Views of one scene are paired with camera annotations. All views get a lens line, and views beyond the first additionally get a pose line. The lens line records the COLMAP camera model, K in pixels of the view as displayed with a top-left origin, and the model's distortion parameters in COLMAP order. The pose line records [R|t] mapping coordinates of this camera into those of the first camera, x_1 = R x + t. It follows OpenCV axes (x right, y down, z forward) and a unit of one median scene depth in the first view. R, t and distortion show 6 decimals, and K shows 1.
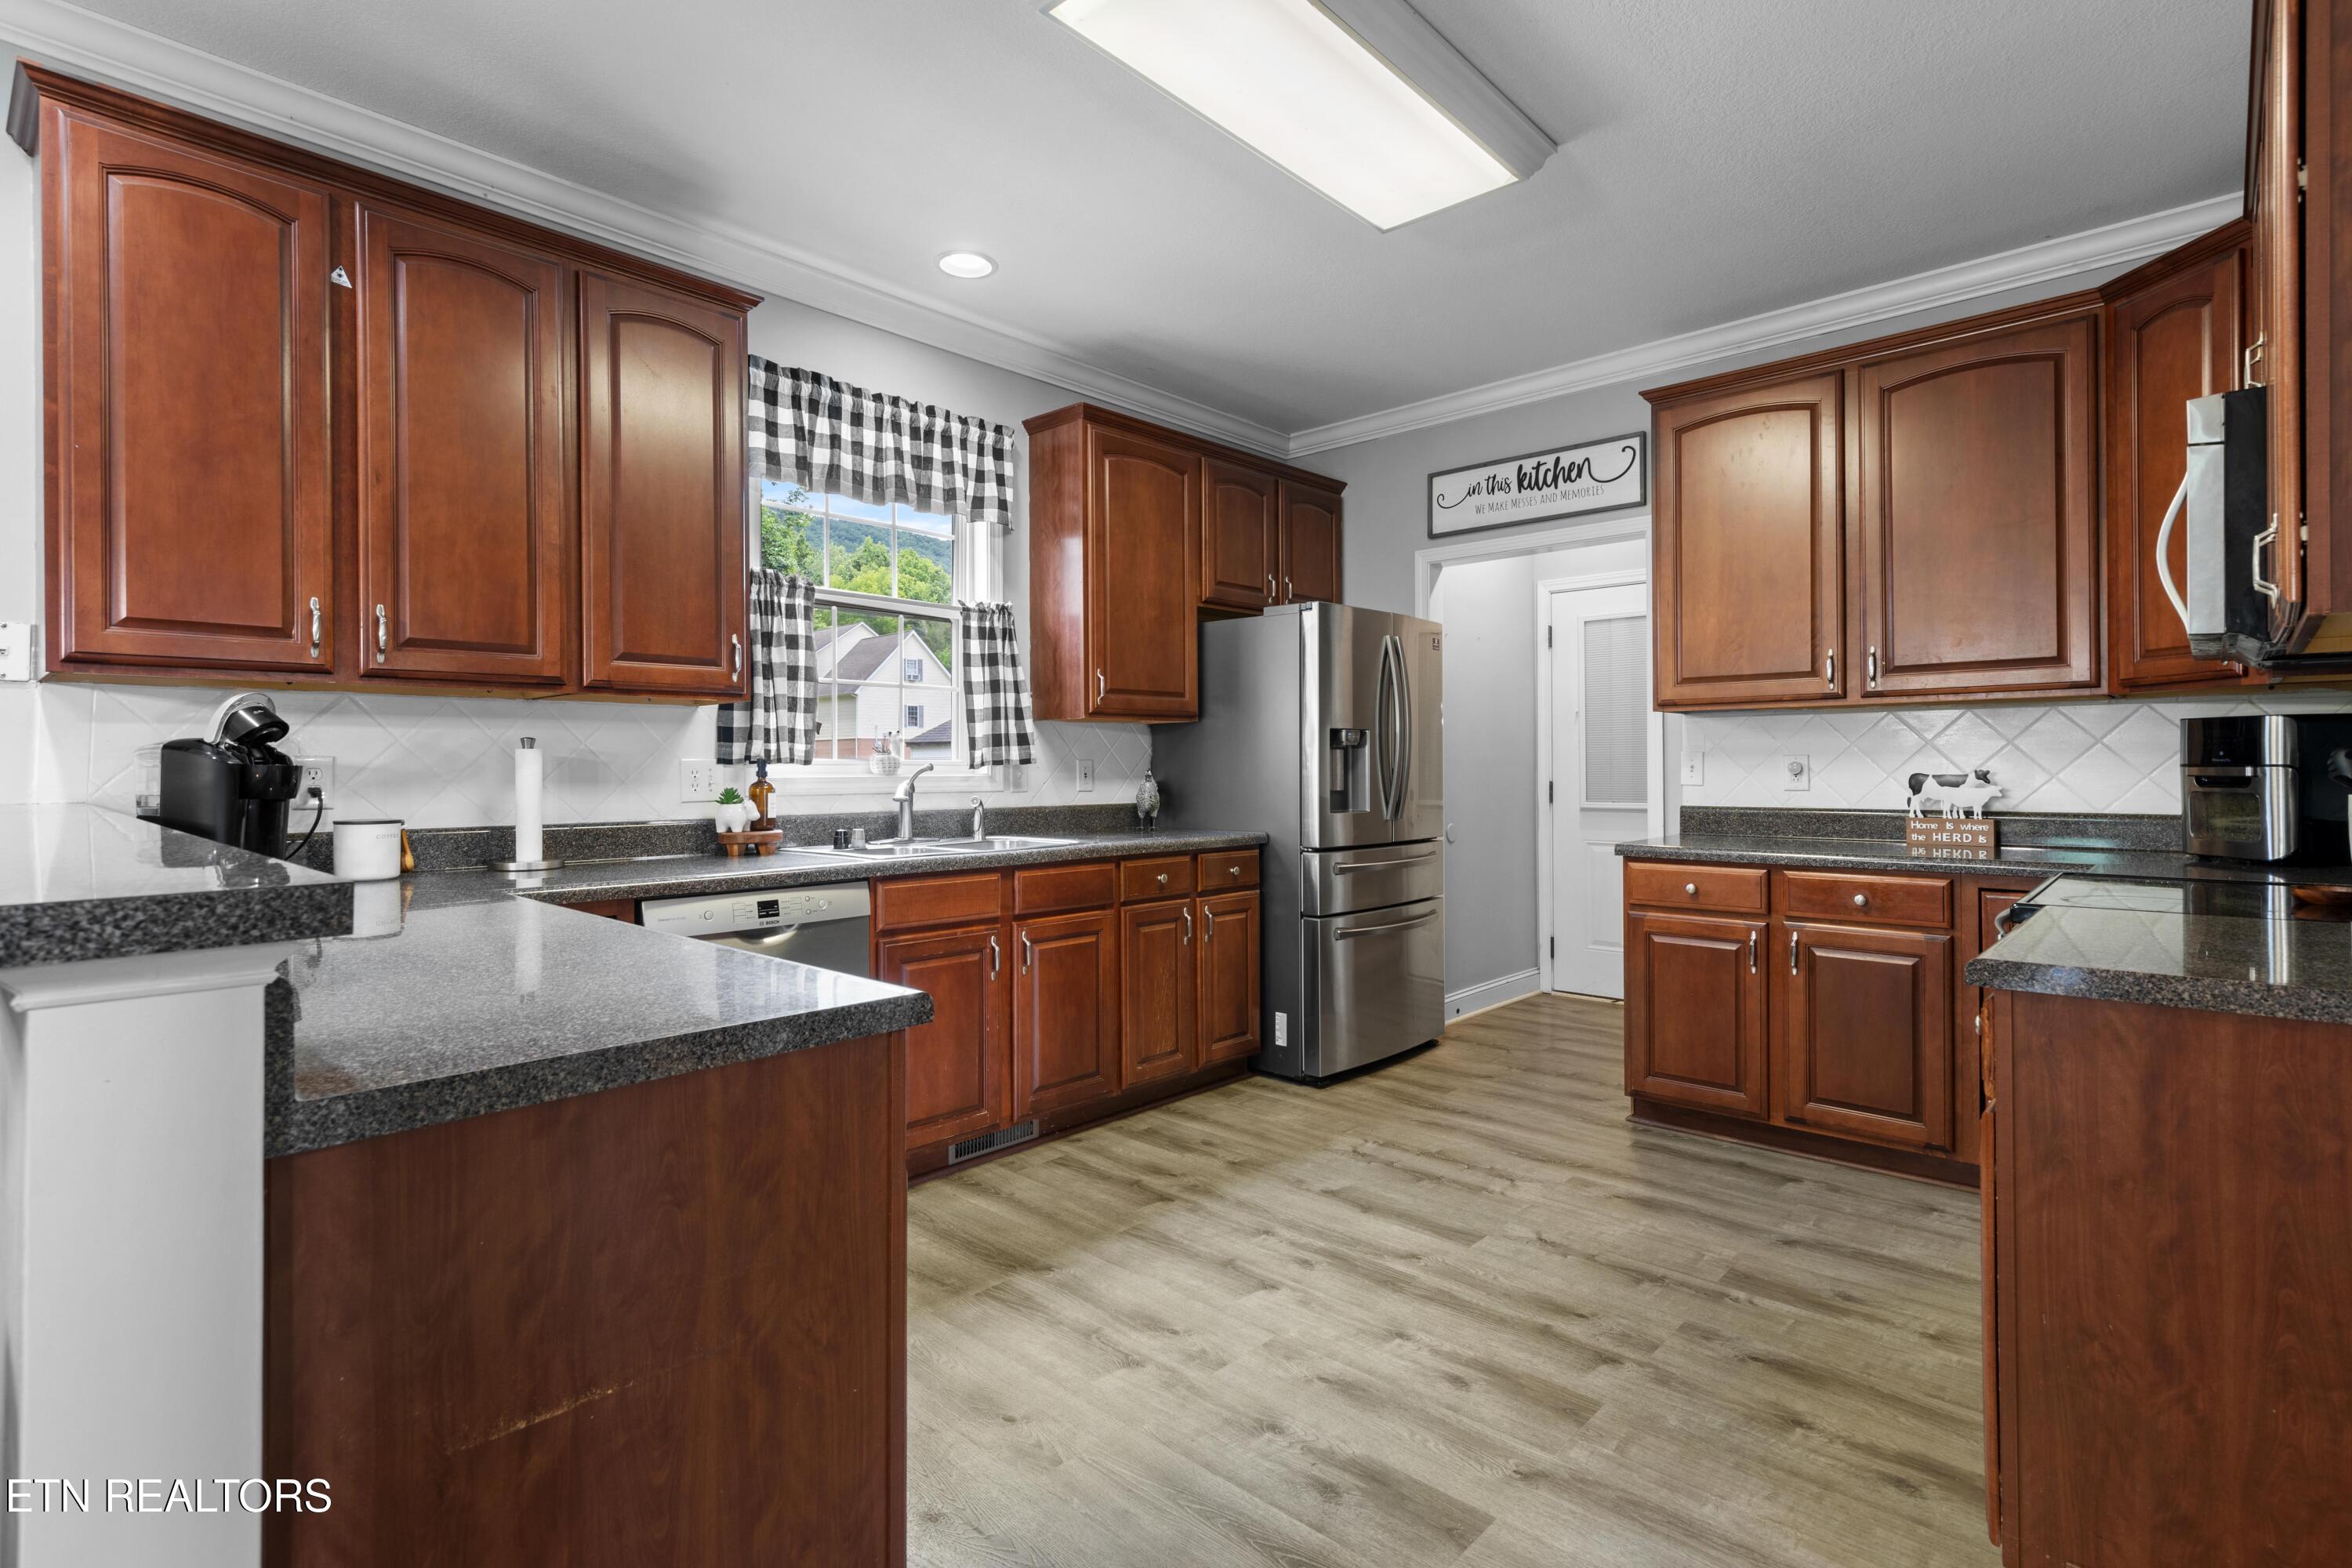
lens RADIAL K [[1119.6, 0, 1175.5], [0, 1119.6, 759.9], [0, 0, 1]] dist [0.002561, -0.000402]
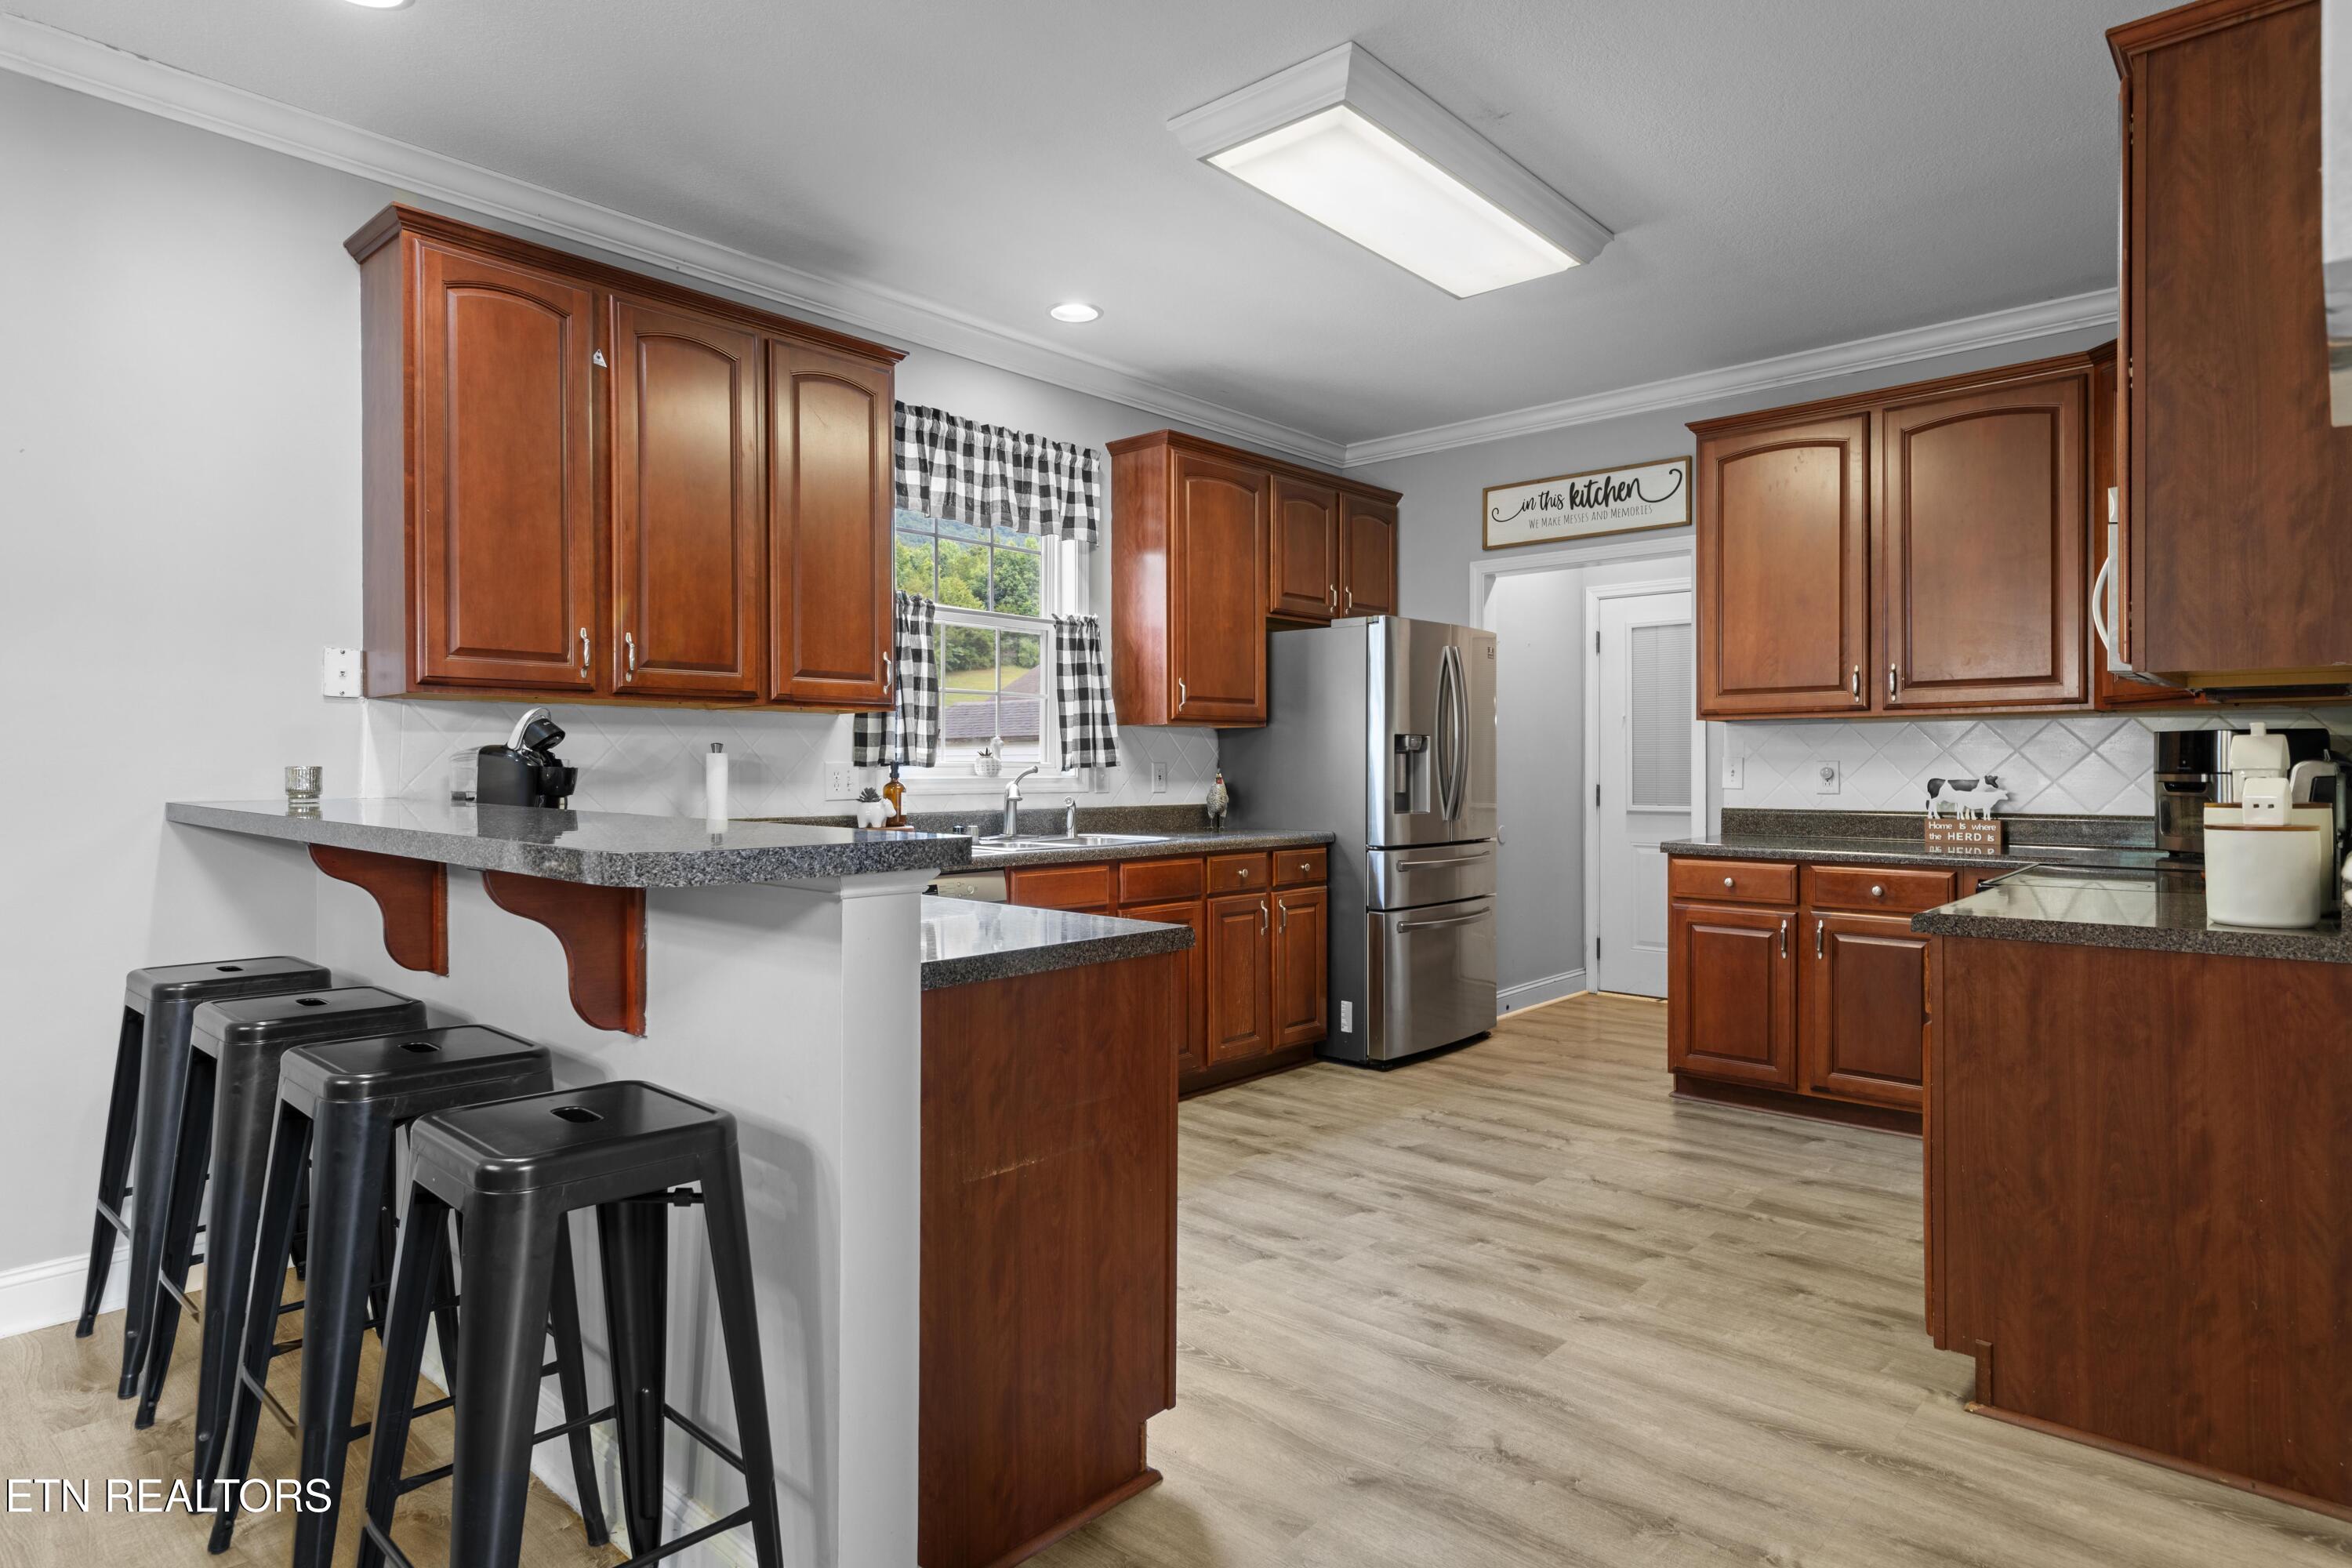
lens RADIAL K [[1269.8, 0, 1174.0], [0, 1269.8, 767.6], [0, 0, 1]] dist [0.000181, -0.000118]
pose [[0.999963, 0.003628, 0.007745, -0.098856], [-0.003678, 0.999972, 0.006456, -0.004187], [-0.007721, -0.006484, 0.999949, -0.252055]]
